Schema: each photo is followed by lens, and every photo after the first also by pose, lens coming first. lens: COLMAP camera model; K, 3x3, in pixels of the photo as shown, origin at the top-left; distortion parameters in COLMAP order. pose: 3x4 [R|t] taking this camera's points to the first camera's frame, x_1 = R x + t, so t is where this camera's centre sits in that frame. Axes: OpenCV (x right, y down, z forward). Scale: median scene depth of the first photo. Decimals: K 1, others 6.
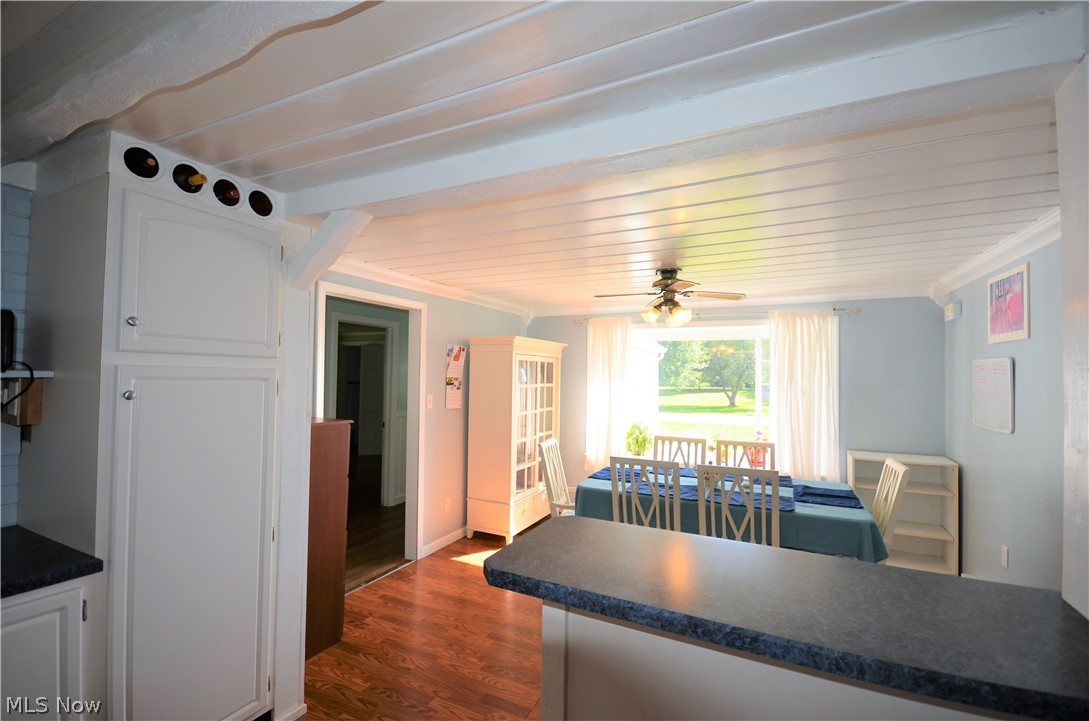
lens RADIAL K [[473.5, 0, 544.5], [0, 473.5, 364.0], [0, 0, 1]] dist [-0.004562, -0.000767]
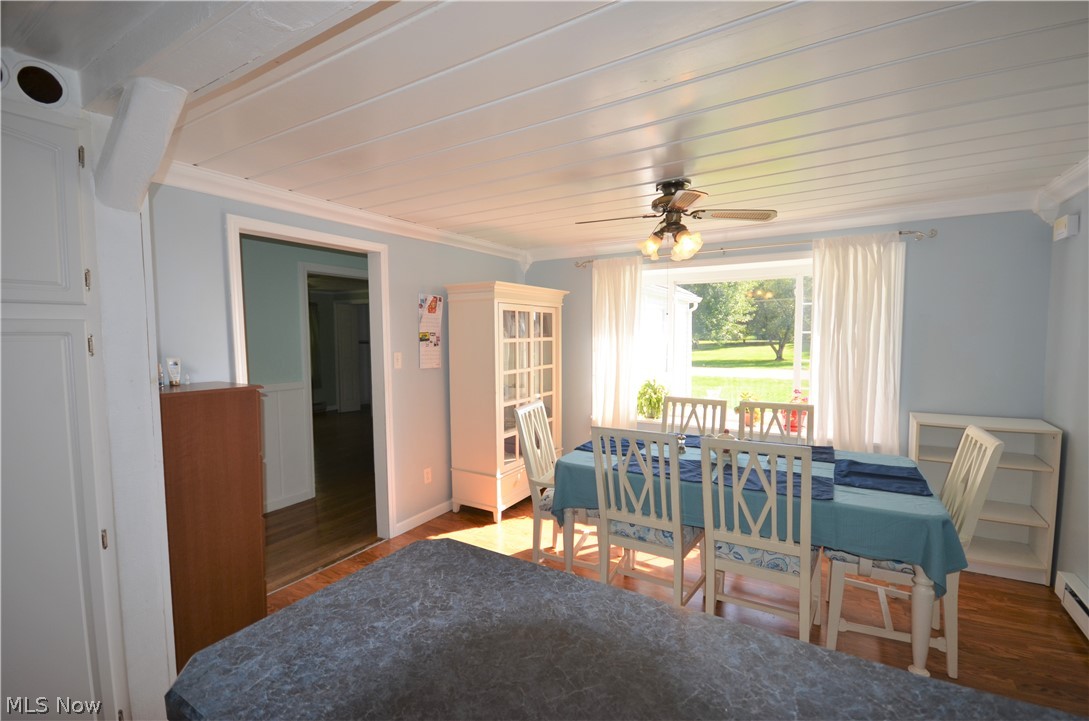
lens RADIAL K [[473.5, 0, 544.5], [0, 473.5, 364.0], [0, 0, 1]] dist [-0.004562, -0.000767]
pose [[0.996015, -0.016811, -0.087585, 0.096693], [0.024602, 0.995759, 0.088648, 0.015233], [0.085724, -0.090450, 0.992205, 0.162212]]
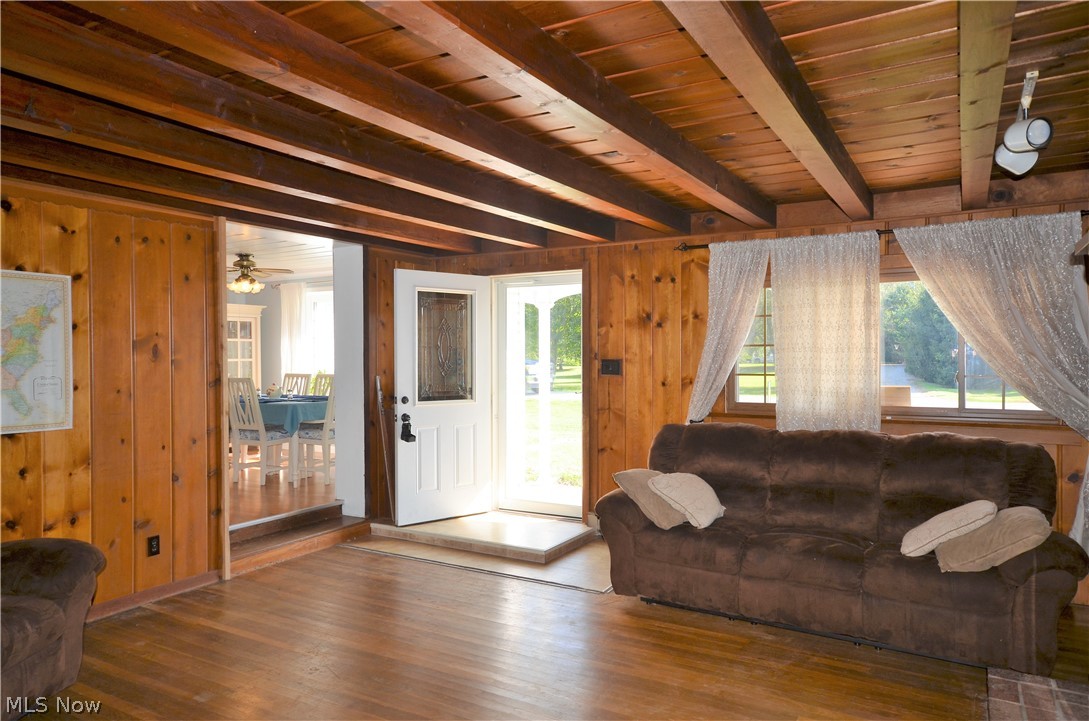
lens RADIAL K [[731.3, 0, 543.3], [0, 731.3, 374.7], [0, 0, 1]] dist [-0.001992, -0.000291]
pose [[0.996607, -0.013258, -0.081233, 1.112389], [0.017350, 0.998605, 0.049872, 0.063162], [0.080459, -0.051112, 0.995447, -0.974992]]
